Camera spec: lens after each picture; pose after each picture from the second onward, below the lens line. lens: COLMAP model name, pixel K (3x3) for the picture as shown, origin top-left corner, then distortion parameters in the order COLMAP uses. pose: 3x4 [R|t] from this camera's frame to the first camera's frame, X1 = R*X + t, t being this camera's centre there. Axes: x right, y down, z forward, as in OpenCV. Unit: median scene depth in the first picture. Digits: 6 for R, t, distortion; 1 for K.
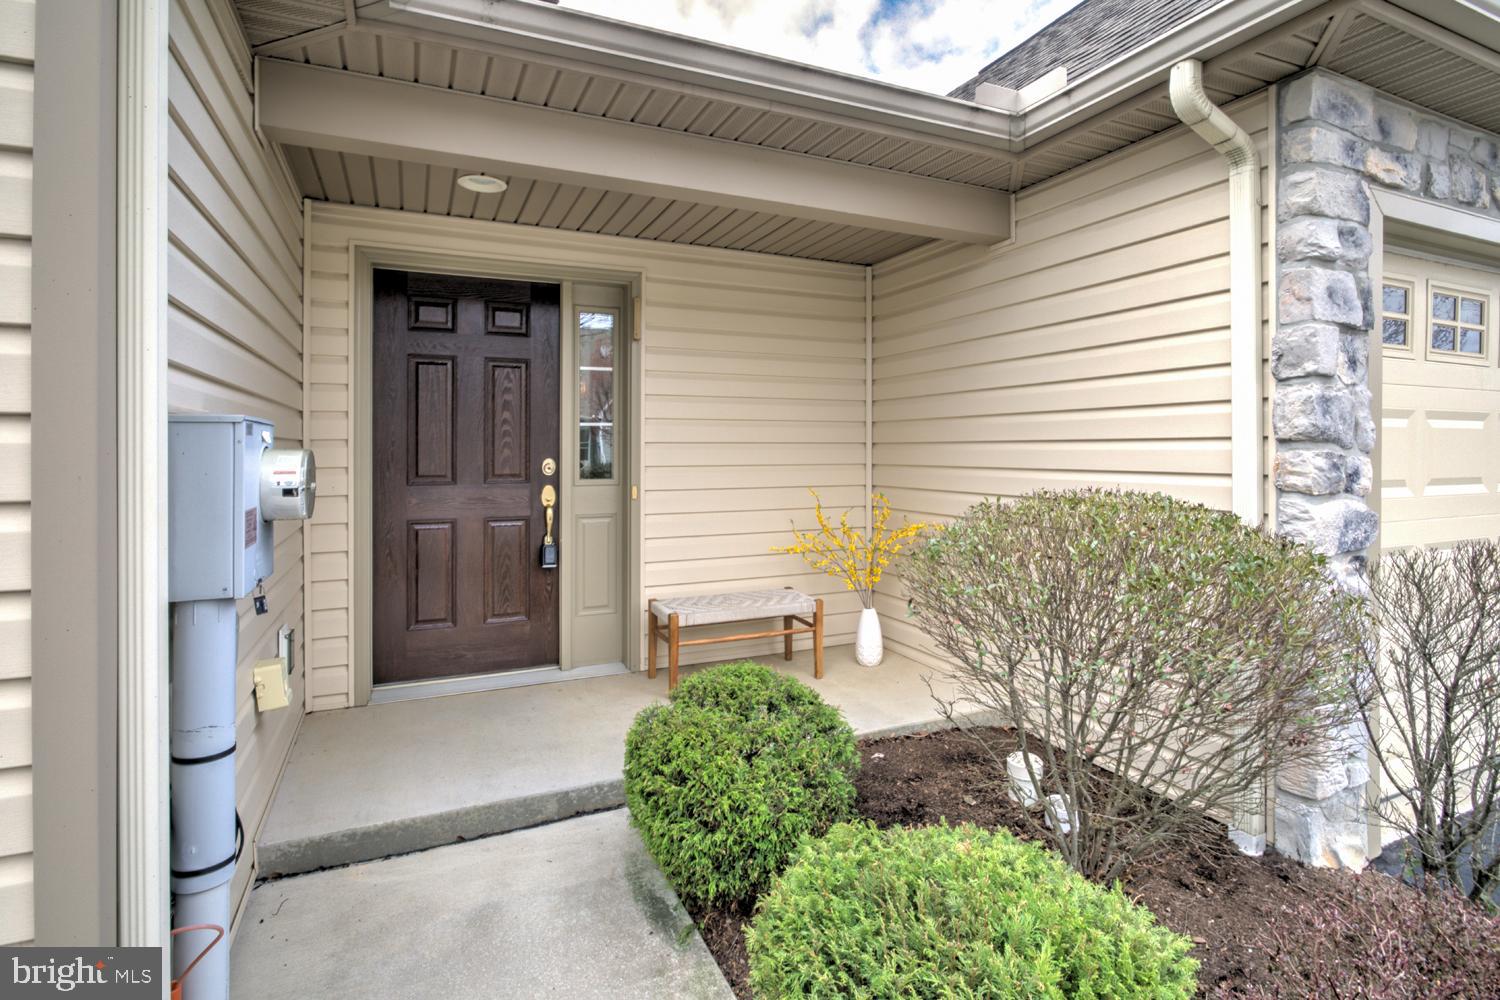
lens RADIAL K [[761.0, 0, 756.9], [0, 761.0, 448.3], [0, 0, 1]] dist [-0.002648, -0.000276]
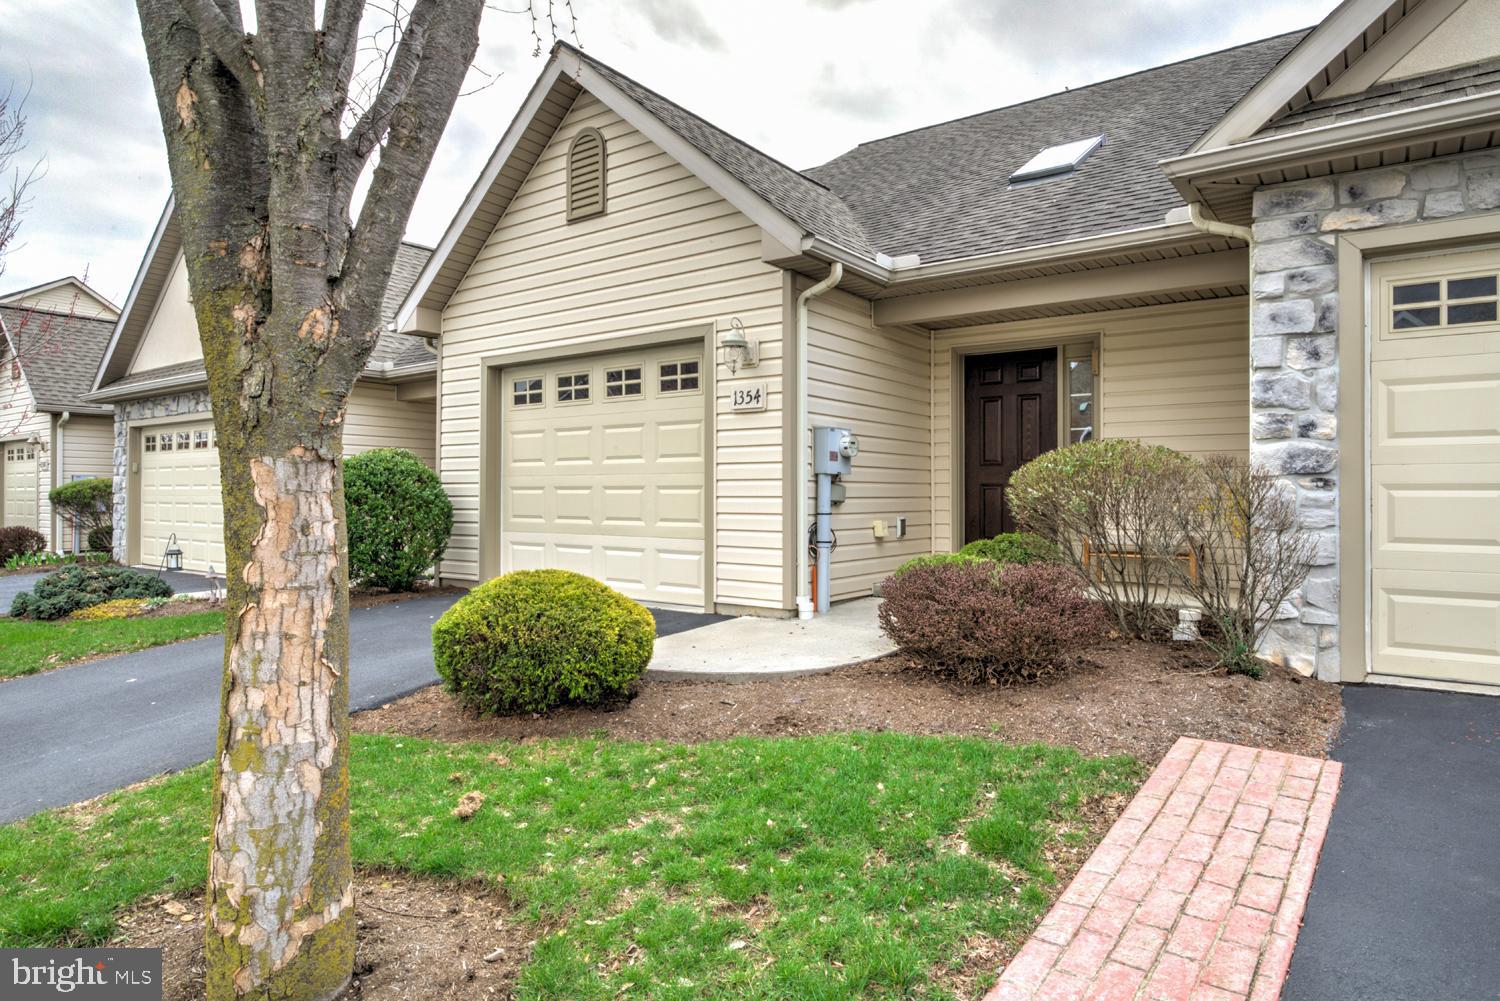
lens RADIAL K [[888.6, 0, 749.8], [0, 888.6, 486.1], [0, 0, 1]] dist [-0.005365, 0.000413]
pose [[0.488529, -0.003735, -0.872540, 1.319126], [-0.002116, 0.999983, -0.005465, 0.124494], [0.872545, 0.004516, 0.488513, -0.660418]]
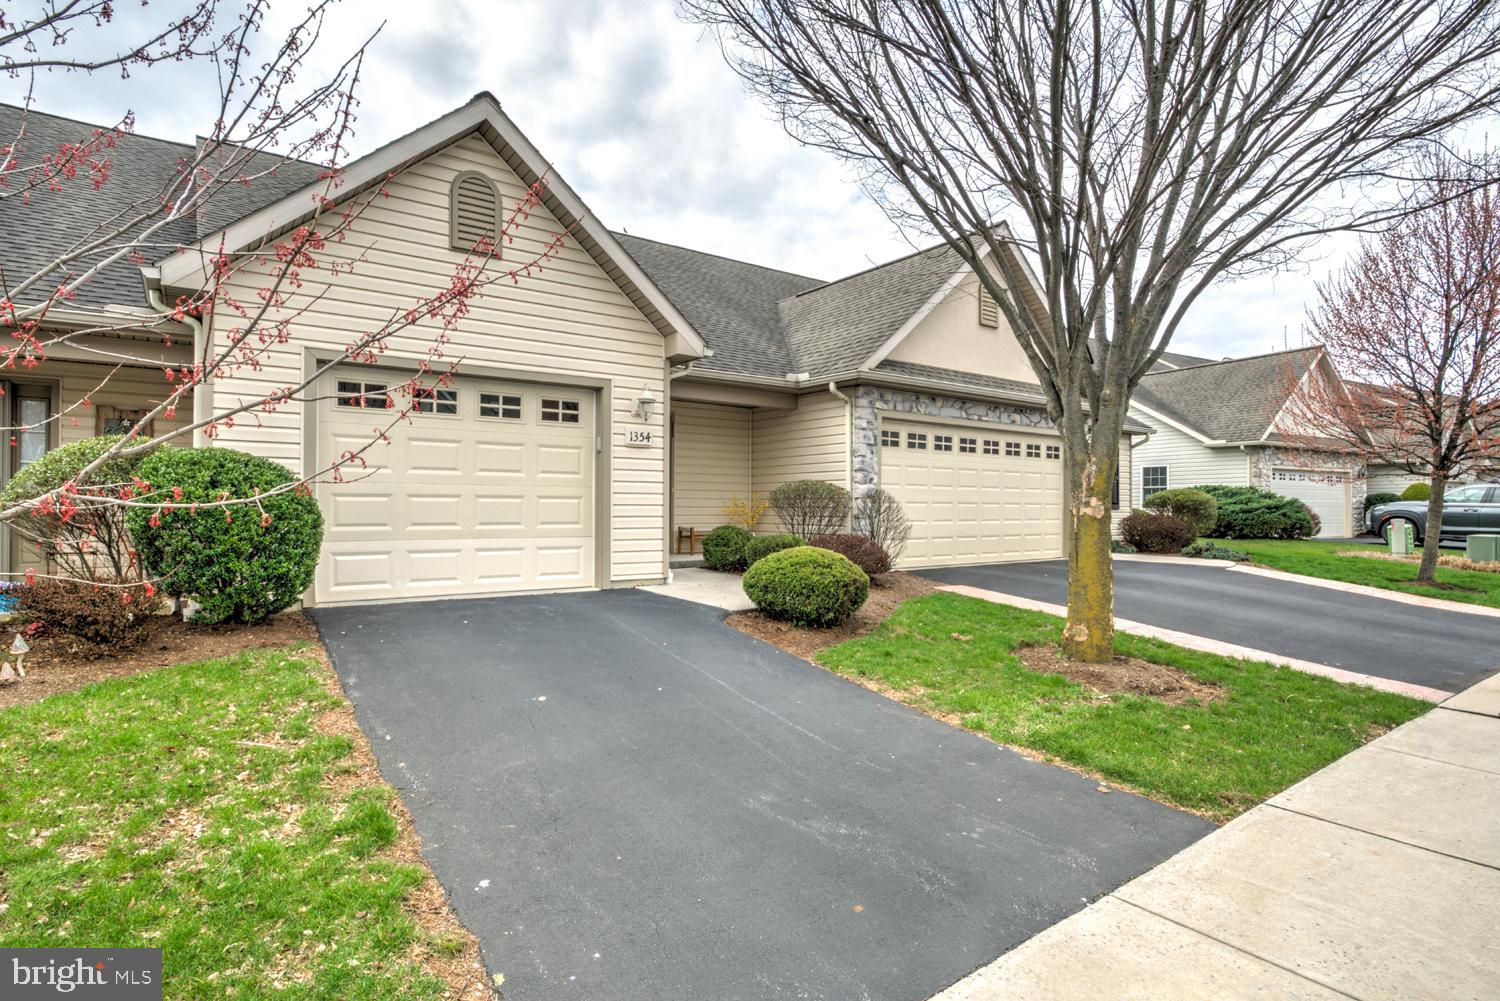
lens RADIAL K [[764.4, 0, 750.0], [0, 764.4, 500.5], [0, 0, 1]] dist [-0.005070, -0.000706]
pose [[0.979136, 0.008265, 0.203038, -0.532797], [-0.006304, 0.999927, -0.010301, 0.145614], [-0.203108, 0.008806, 0.979117, -2.182457]]
